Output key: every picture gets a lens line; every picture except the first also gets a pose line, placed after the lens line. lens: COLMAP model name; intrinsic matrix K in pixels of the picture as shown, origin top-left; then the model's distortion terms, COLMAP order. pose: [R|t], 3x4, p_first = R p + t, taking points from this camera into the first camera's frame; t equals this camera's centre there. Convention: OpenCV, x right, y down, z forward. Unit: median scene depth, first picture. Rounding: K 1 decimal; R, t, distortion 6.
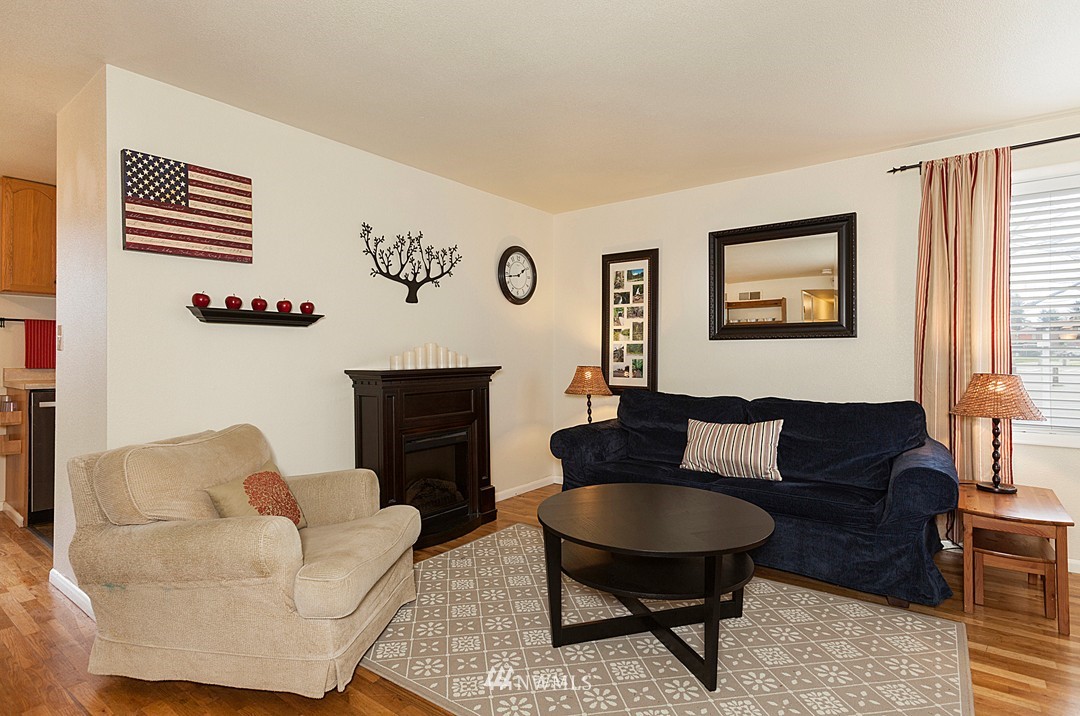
lens RADIAL K [[569.7, 0, 539.2], [0, 569.7, 344.5], [0, 0, 1]] dist [0.014374, -0.001228]
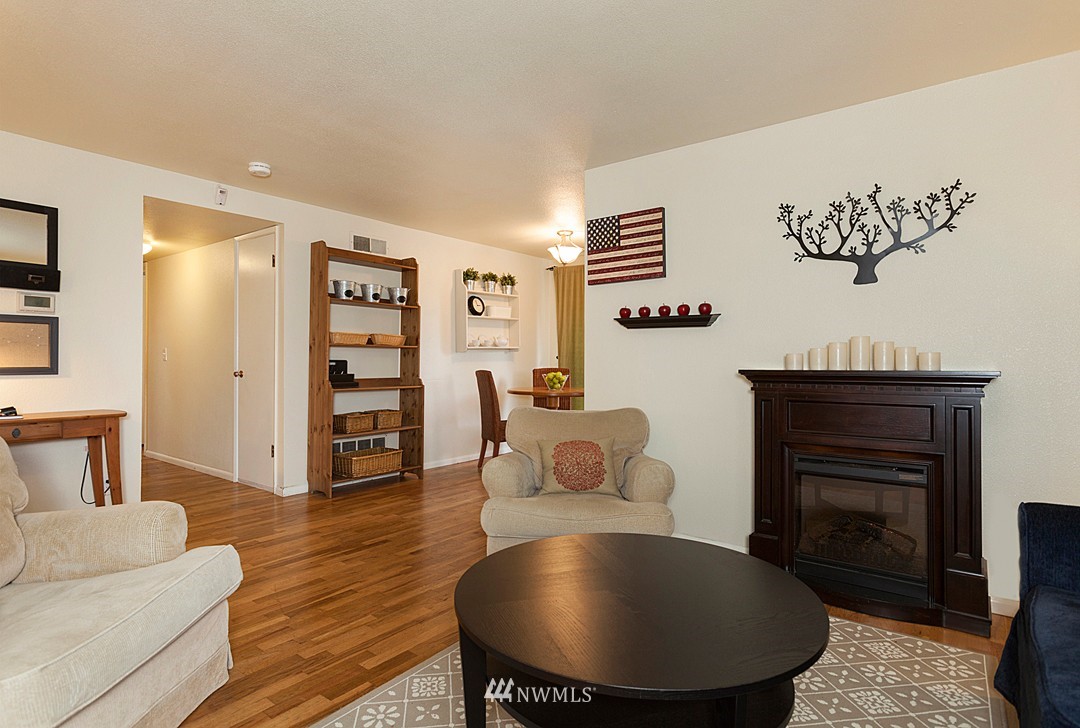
lens RADIAL K [[558.2, 0, 541.9], [0, 558.2, 354.4], [0, 0, 1]] dist [0.002698, 0.000703]
pose [[-0.000012, -0.010846, -0.999941, 0.537488], [0.012931, 0.999858, -0.010845, 0.023873], [0.999916, -0.012930, 0.000128, 0.601344]]
